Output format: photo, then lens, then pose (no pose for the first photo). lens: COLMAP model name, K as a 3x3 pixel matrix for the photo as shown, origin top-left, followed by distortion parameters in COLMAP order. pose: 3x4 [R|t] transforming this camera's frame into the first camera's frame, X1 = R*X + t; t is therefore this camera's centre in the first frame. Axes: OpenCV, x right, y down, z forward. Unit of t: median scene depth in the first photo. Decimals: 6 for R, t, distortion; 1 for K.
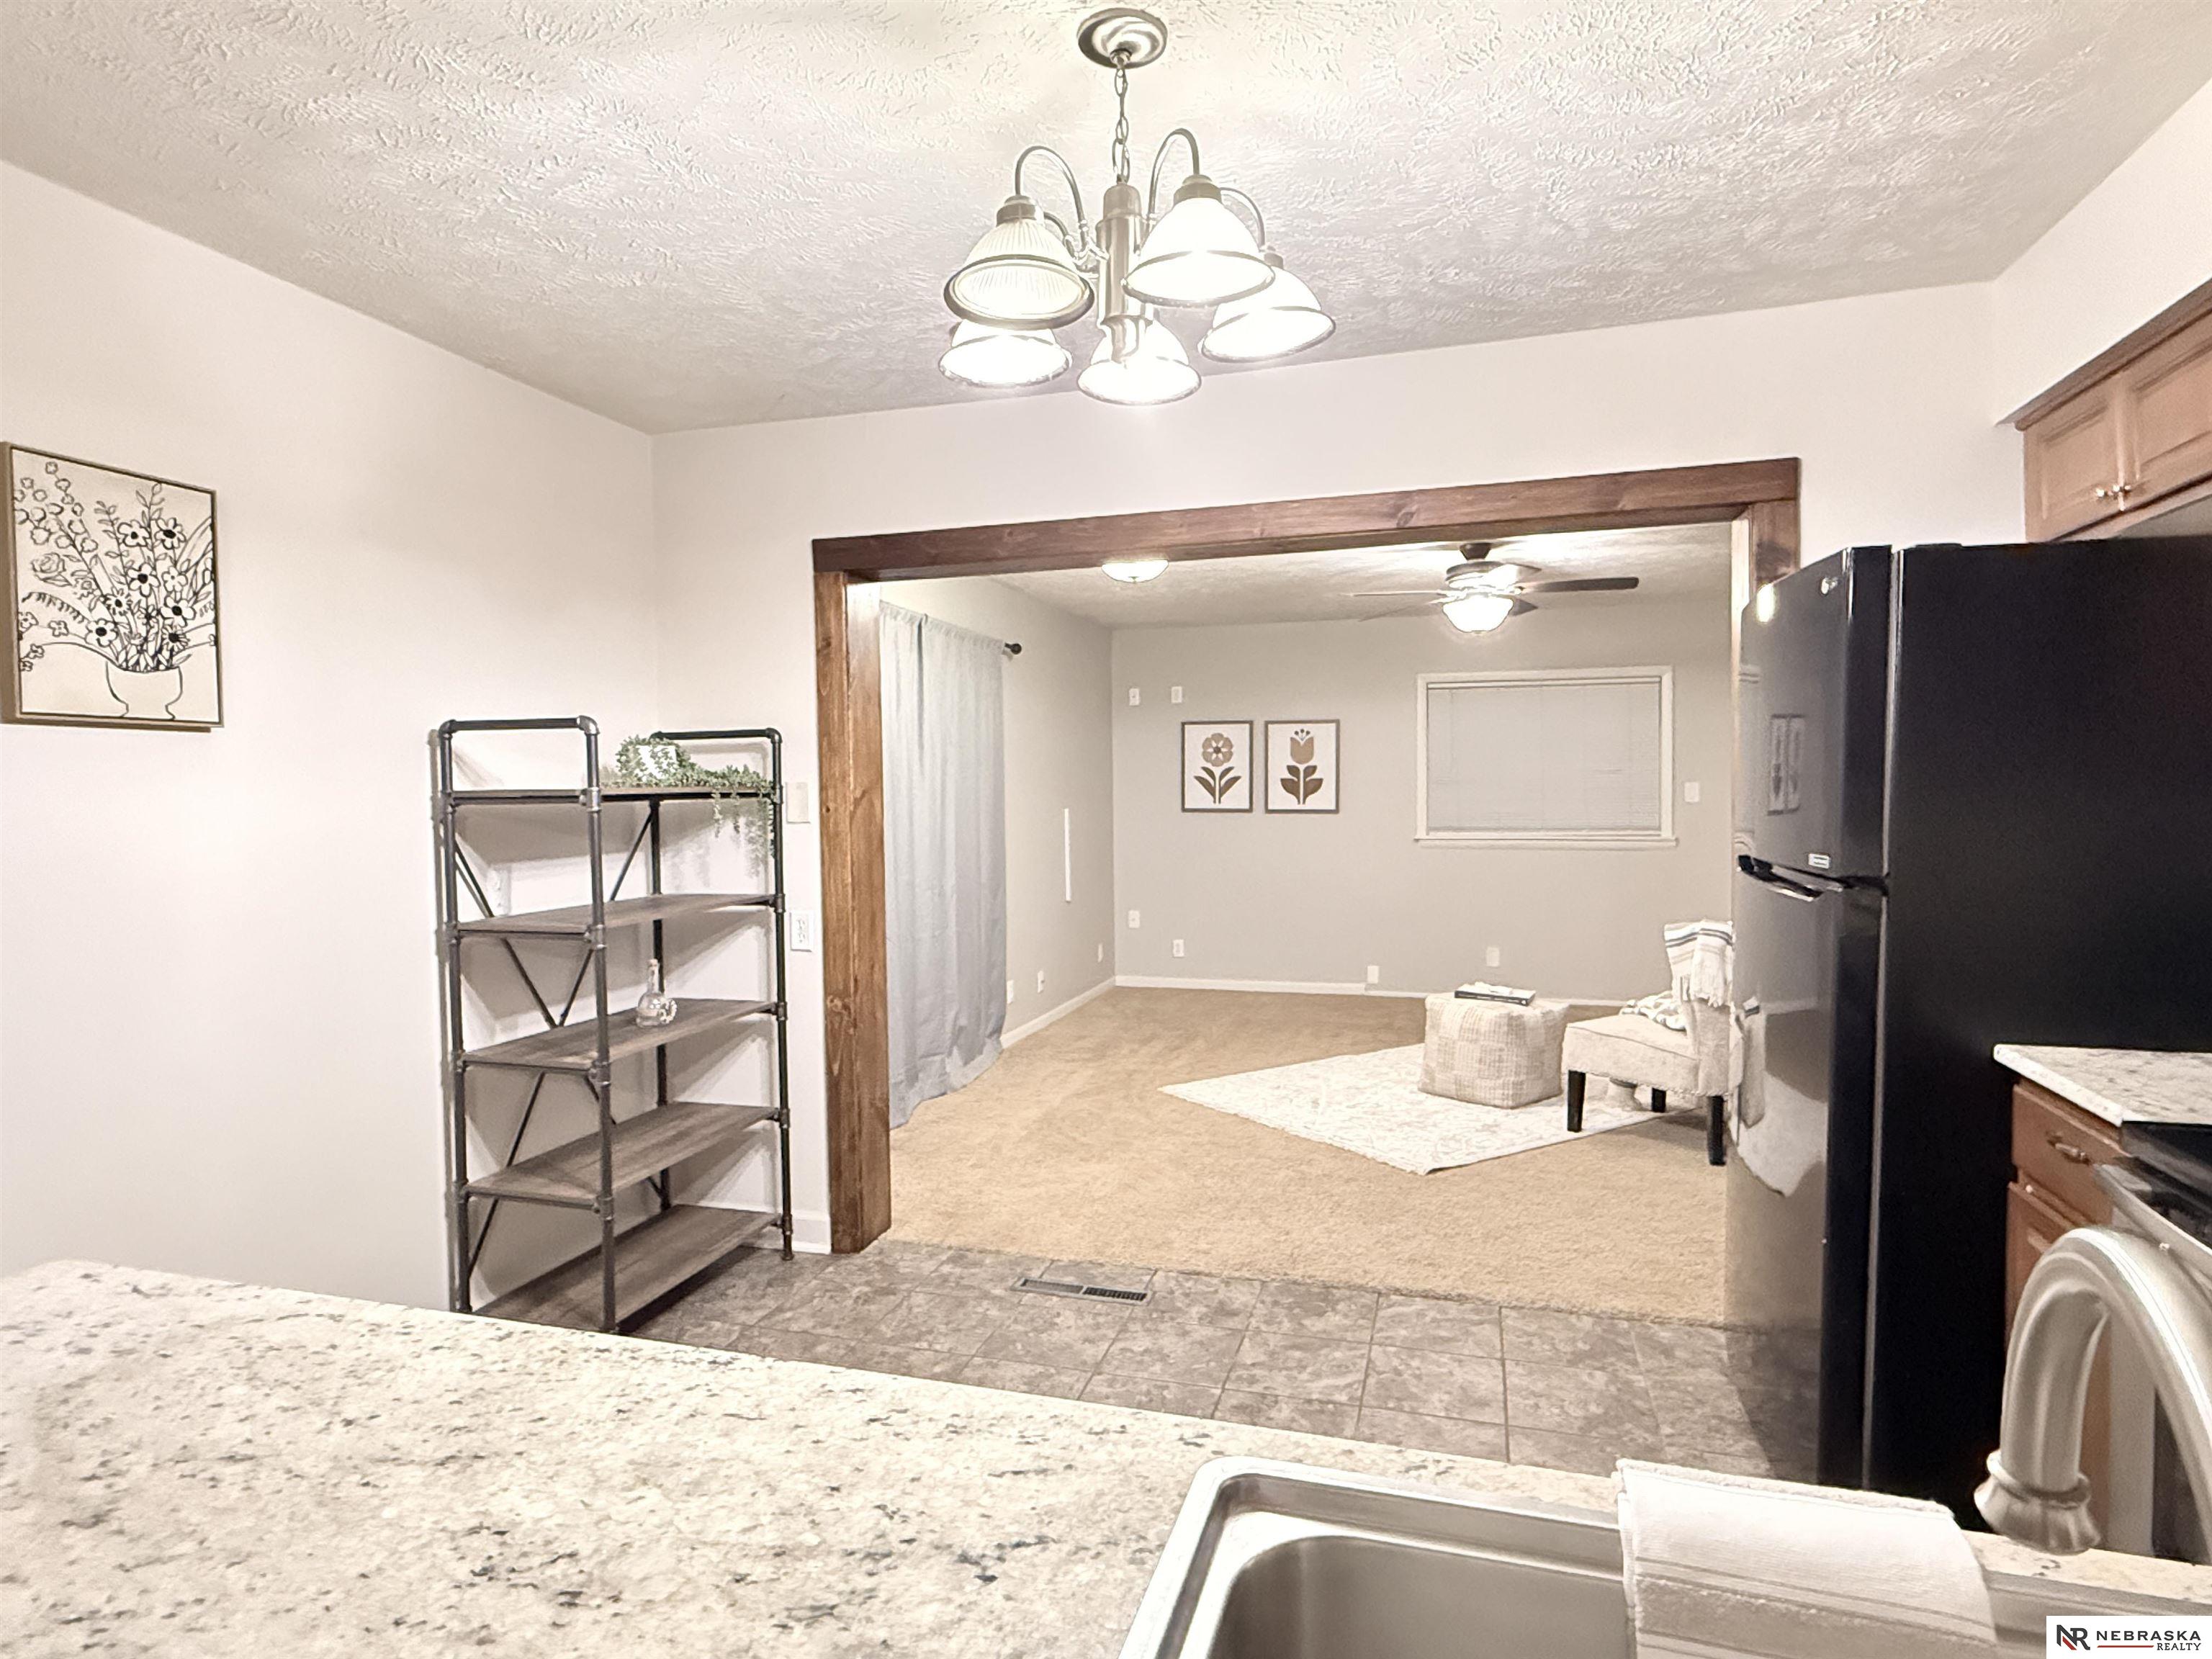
lens RADIAL K [[1227.1, 0, 1099.6], [0, 1227.1, 835.4], [0, 0, 1]] dist [-0.001255, 0.000299]
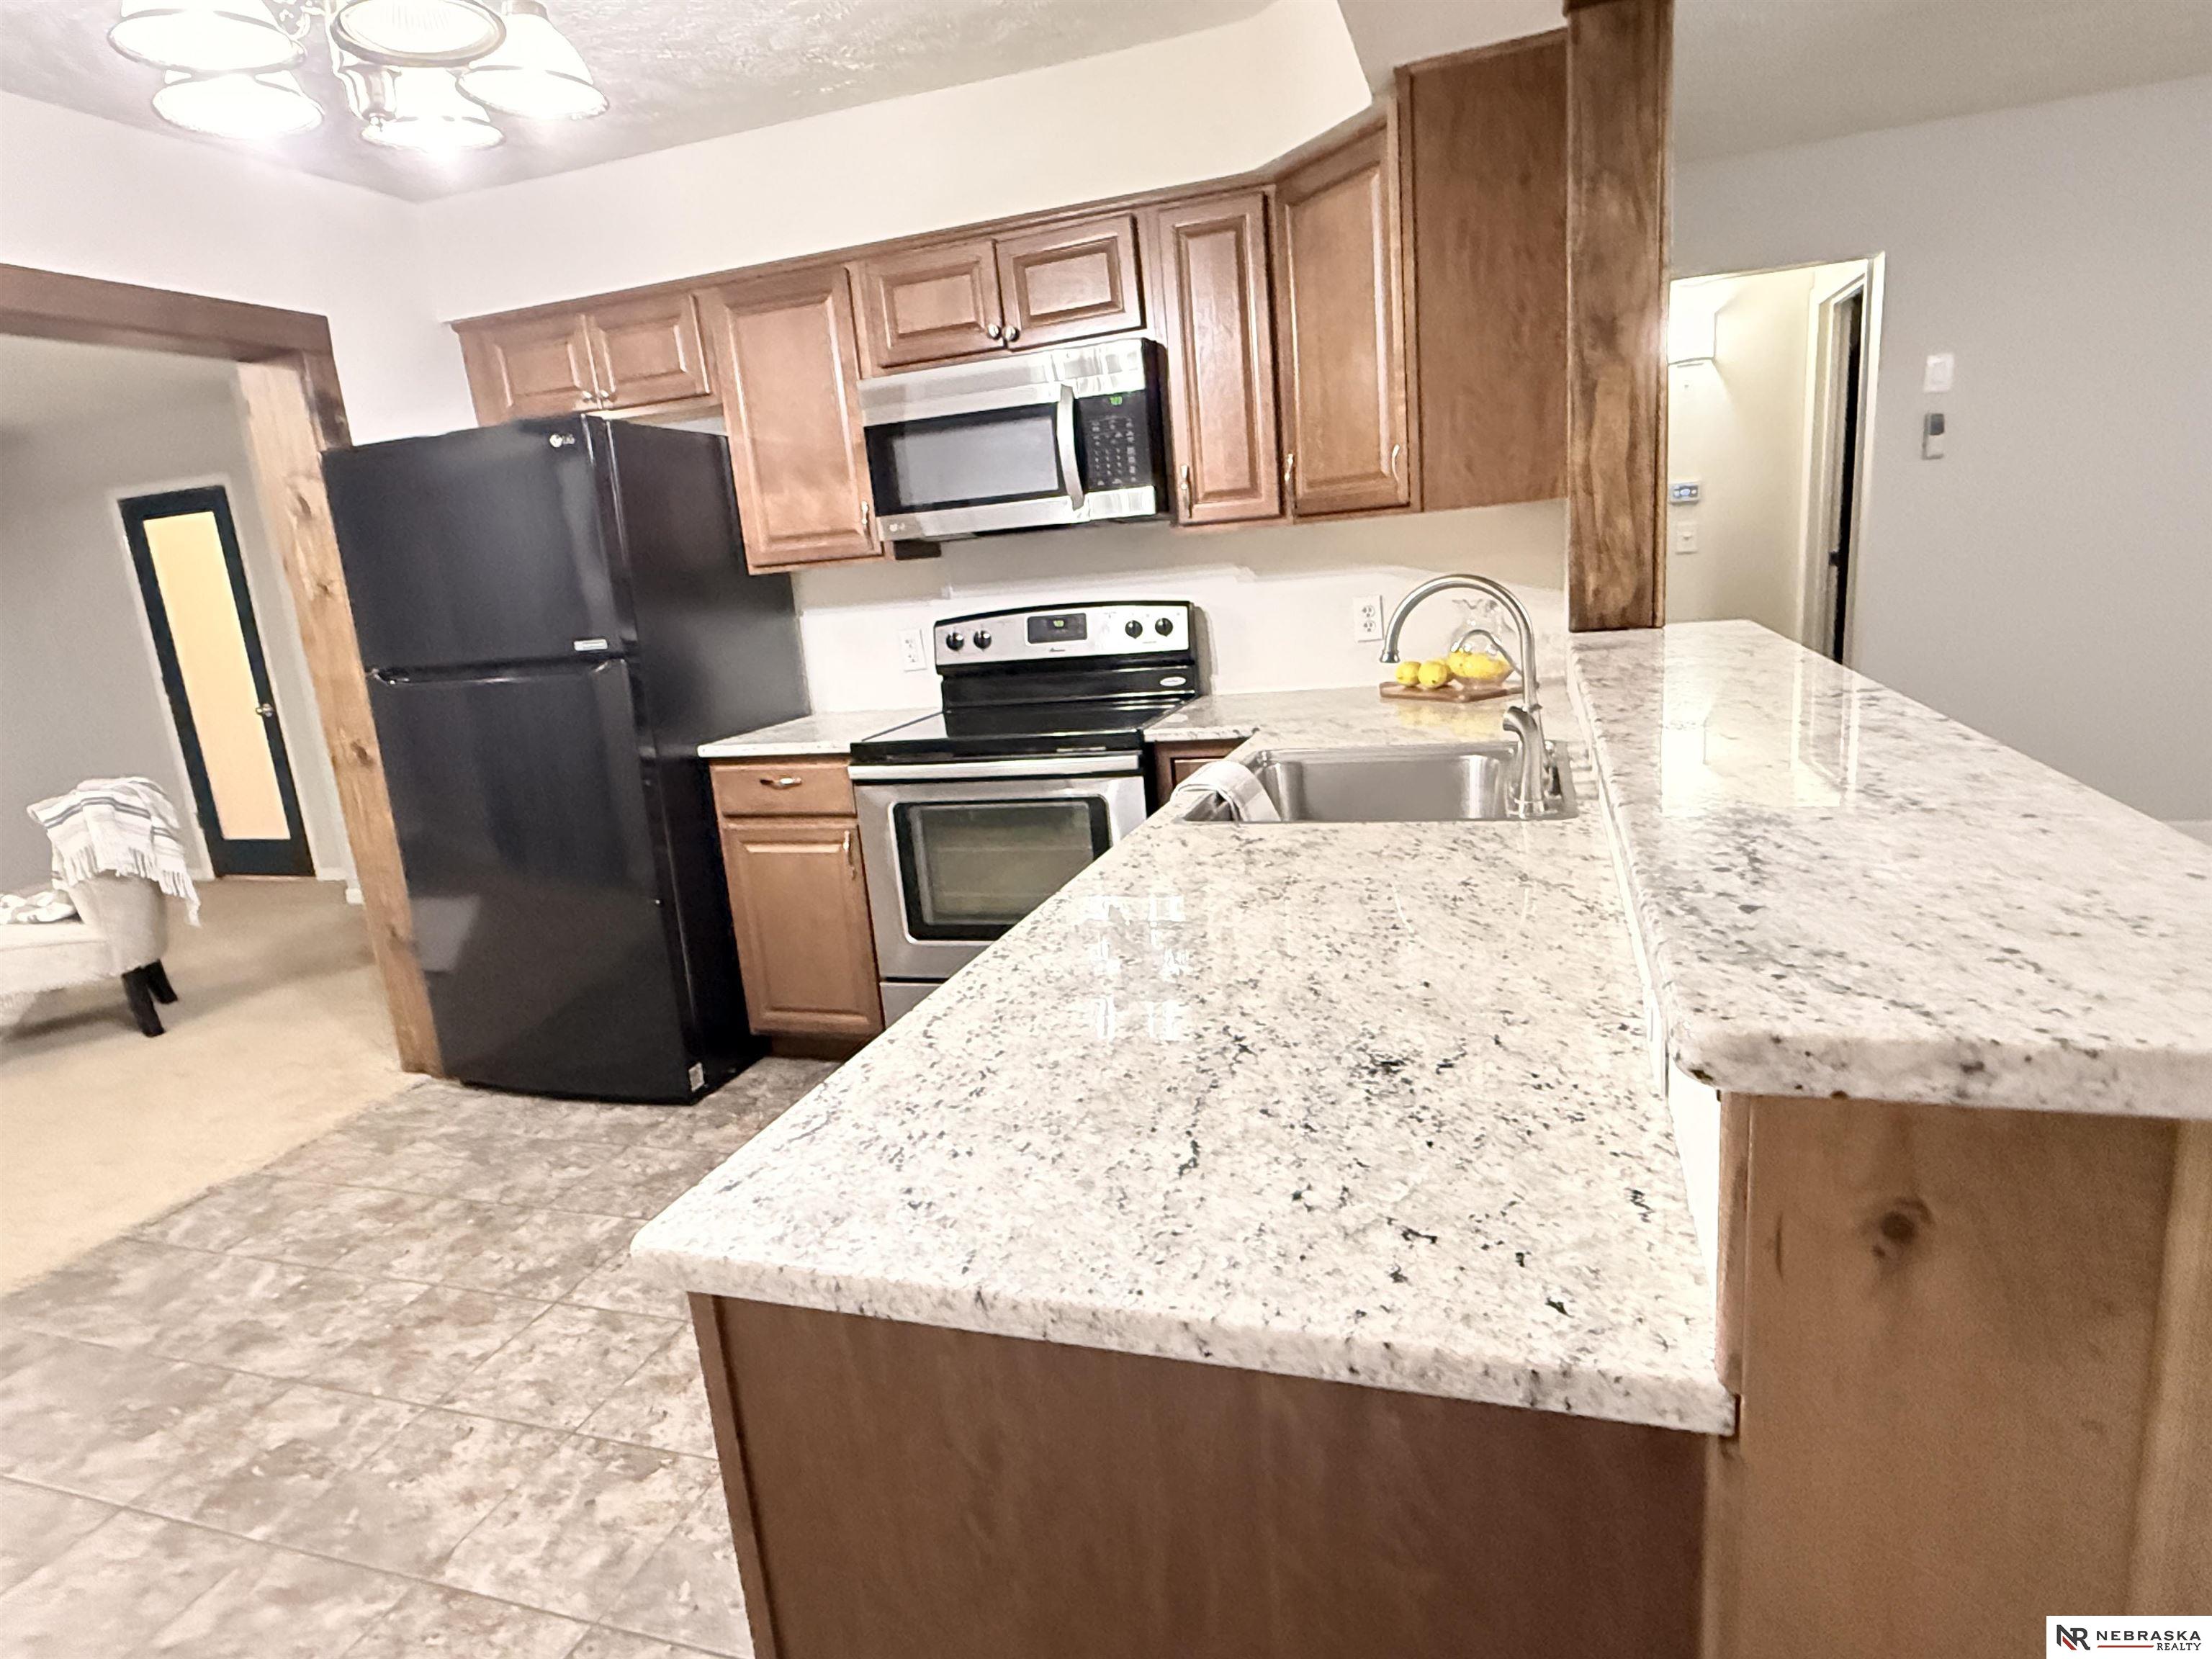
lens RADIAL K [[1227.1, 0, 1099.6], [0, 1227.1, 835.4], [0, 0, 1]] dist [-0.001255, 0.000299]
pose [[0.023525, -0.211344, 0.977129, -0.484412], [0.126532, 0.970168, 0.206792, 0.009423], [-0.991684, 0.118773, 0.049565, 0.232127]]
